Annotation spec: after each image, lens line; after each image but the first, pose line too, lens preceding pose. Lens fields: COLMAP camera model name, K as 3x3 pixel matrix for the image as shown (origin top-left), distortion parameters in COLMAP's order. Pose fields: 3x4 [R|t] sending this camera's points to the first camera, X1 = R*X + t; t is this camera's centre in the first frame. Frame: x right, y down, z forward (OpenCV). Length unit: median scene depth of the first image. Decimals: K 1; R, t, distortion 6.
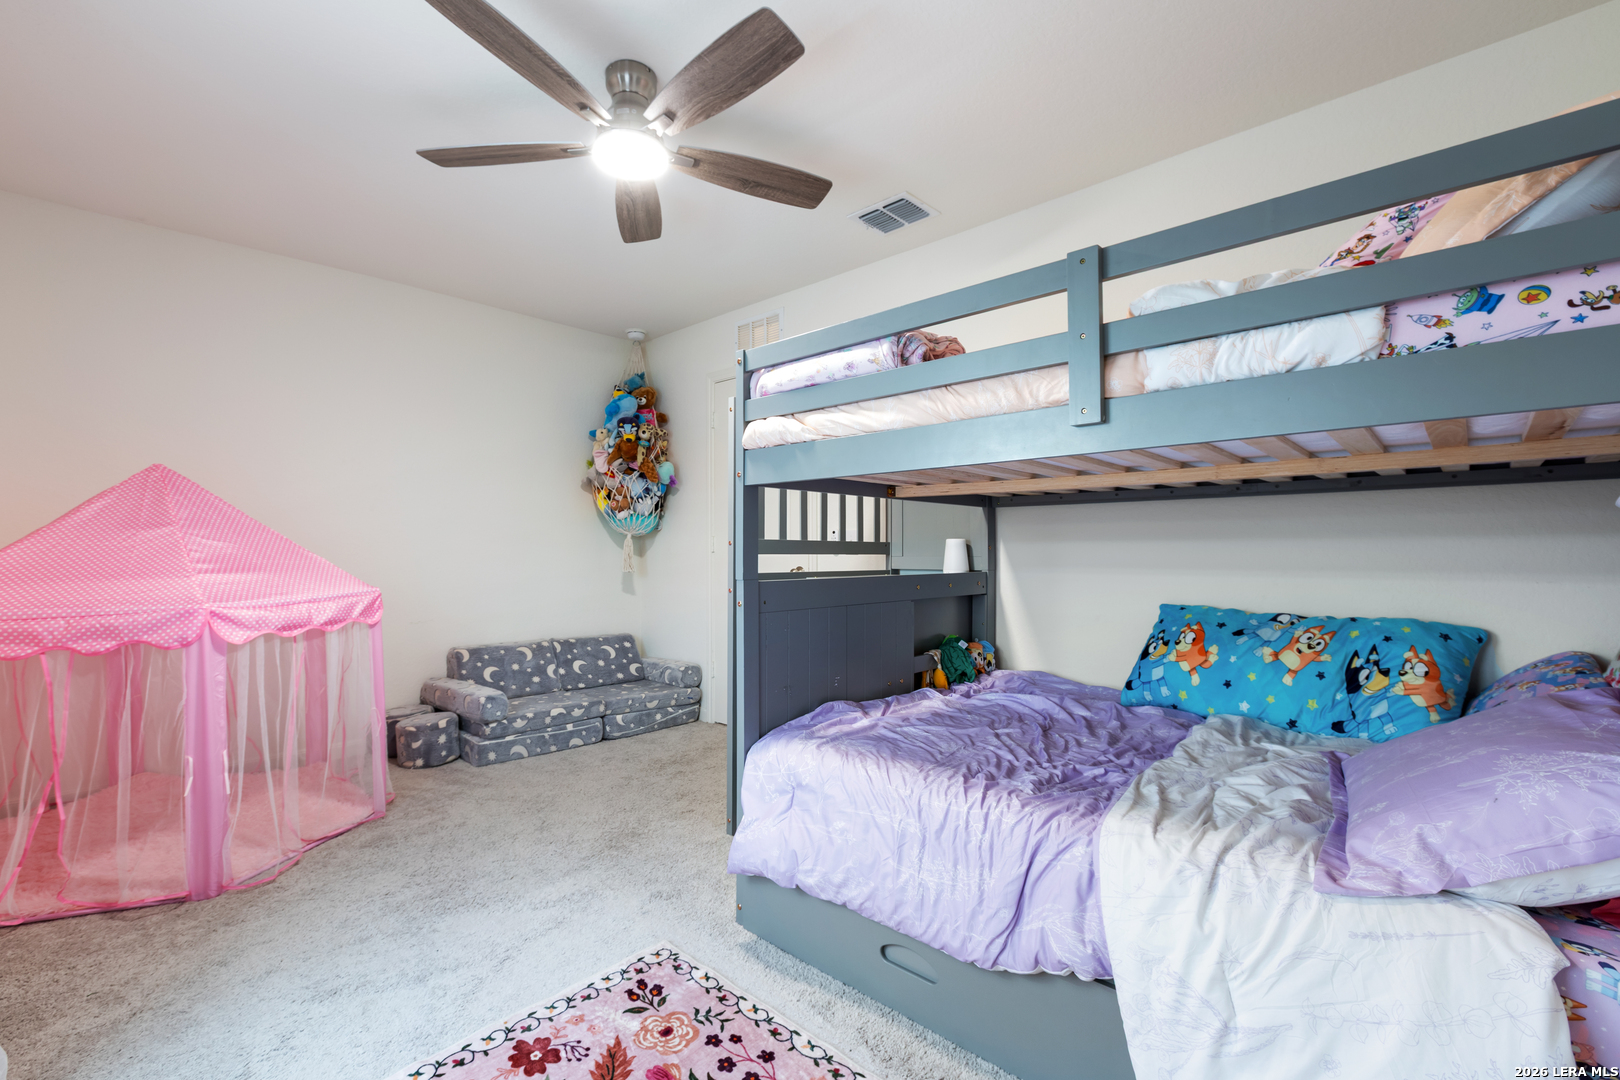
lens RADIAL K [[727.1, 0, 798.1], [0, 727.1, 568.3], [0, 0, 1]] dist [-0.003081, -0.000324]
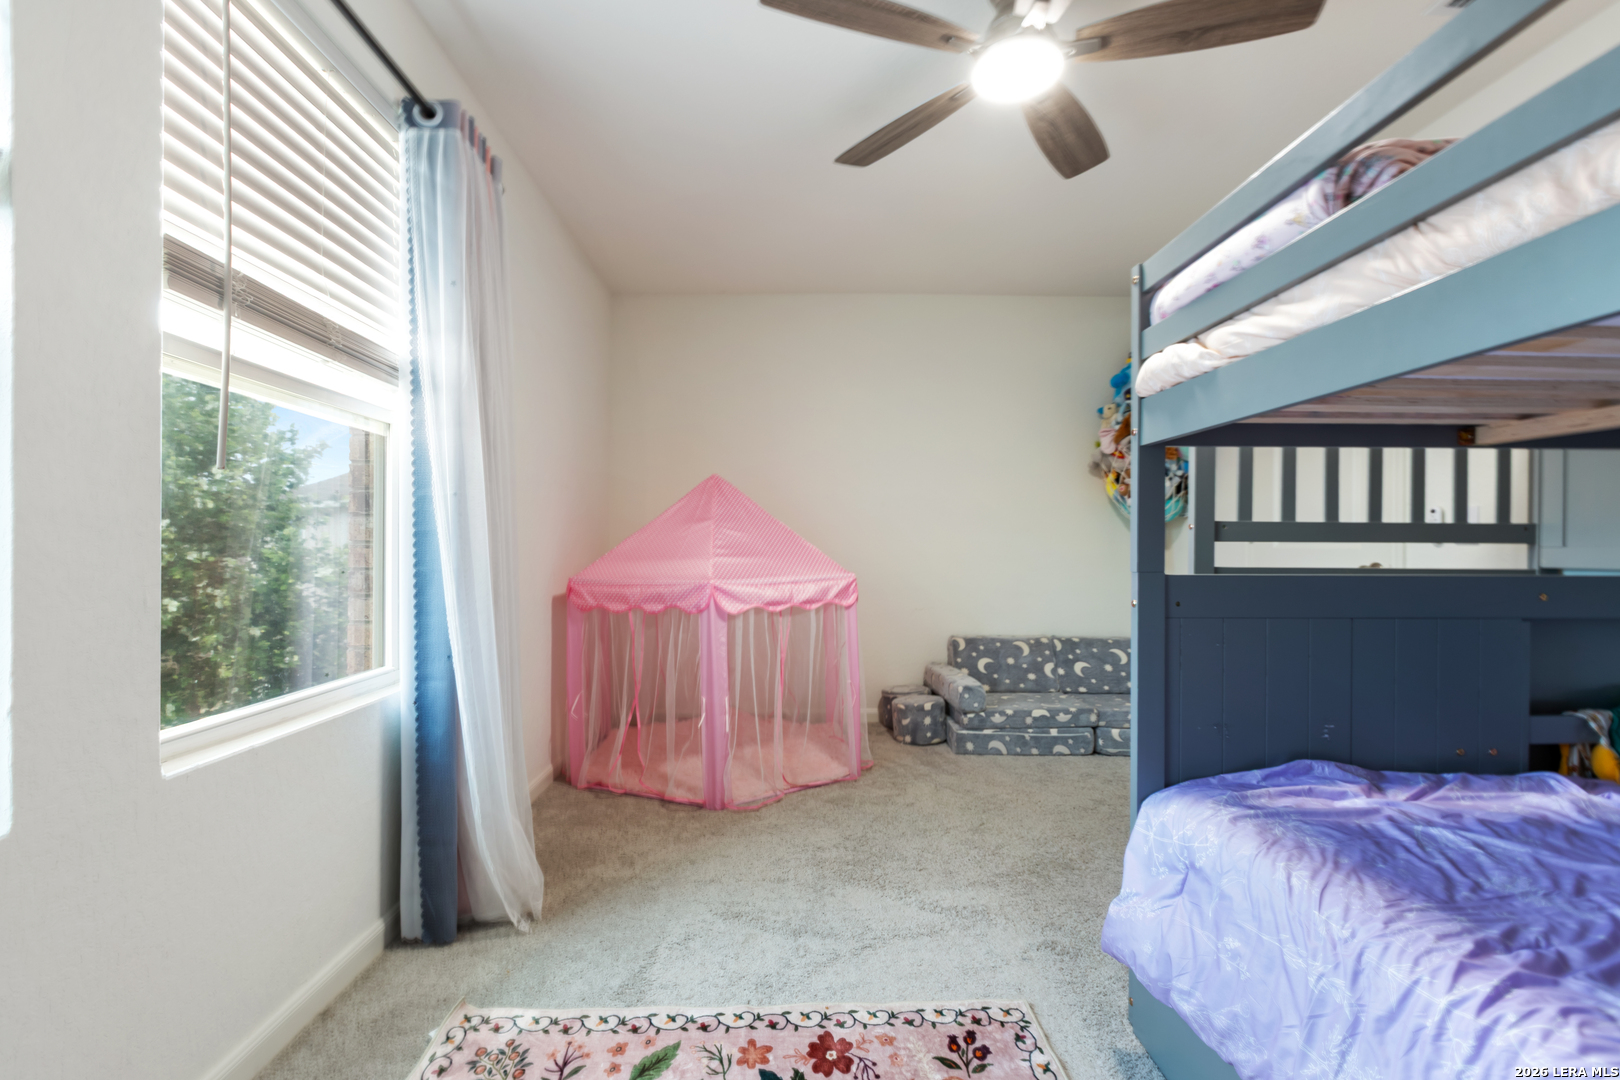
lens RADIAL K [[727.1, 0, 798.1], [0, 727.1, 568.3], [0, 0, 1]] dist [-0.003081, -0.000324]
pose [[0.691877, 0.021272, -0.721702, 0.202799], [-0.018532, 0.999760, 0.011702, 0.008958], [0.721777, 0.005278, 0.692105, 0.205024]]
